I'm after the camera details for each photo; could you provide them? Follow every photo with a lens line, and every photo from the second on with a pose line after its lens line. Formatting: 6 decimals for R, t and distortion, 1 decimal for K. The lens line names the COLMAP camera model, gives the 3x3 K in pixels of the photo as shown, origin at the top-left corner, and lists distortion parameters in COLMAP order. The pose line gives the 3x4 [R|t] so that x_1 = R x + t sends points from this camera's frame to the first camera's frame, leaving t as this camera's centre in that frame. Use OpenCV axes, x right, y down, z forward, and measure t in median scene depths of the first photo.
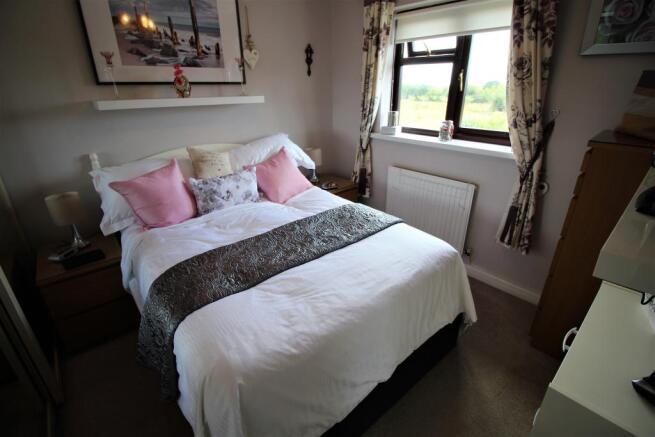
lens RADIAL K [[303.6, 0, 327.3], [0, 303.6, 213.9], [0, 0, 1]] dist [-0.002259, -0.011917]
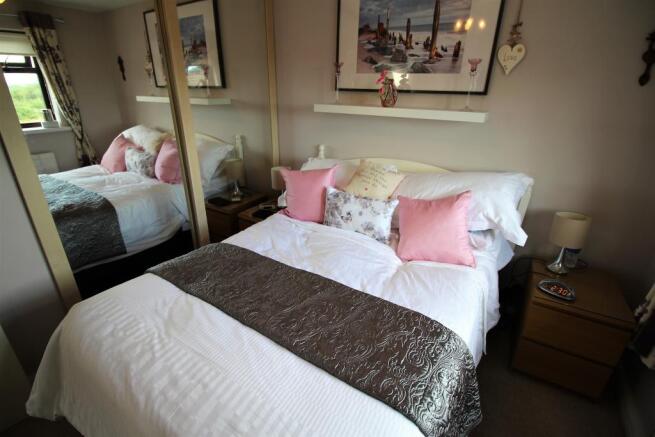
lens RADIAL K [[303.6, 0, 327.3], [0, 303.6, 213.9], [0, 0, 1]] dist [-0.002259, -0.011917]
pose [[0.308332, 0.366104, -0.878009, 0.402122], [-0.396310, 0.888502, 0.231306, -0.237624], [0.864795, 0.276645, 0.419044, 0.551788]]
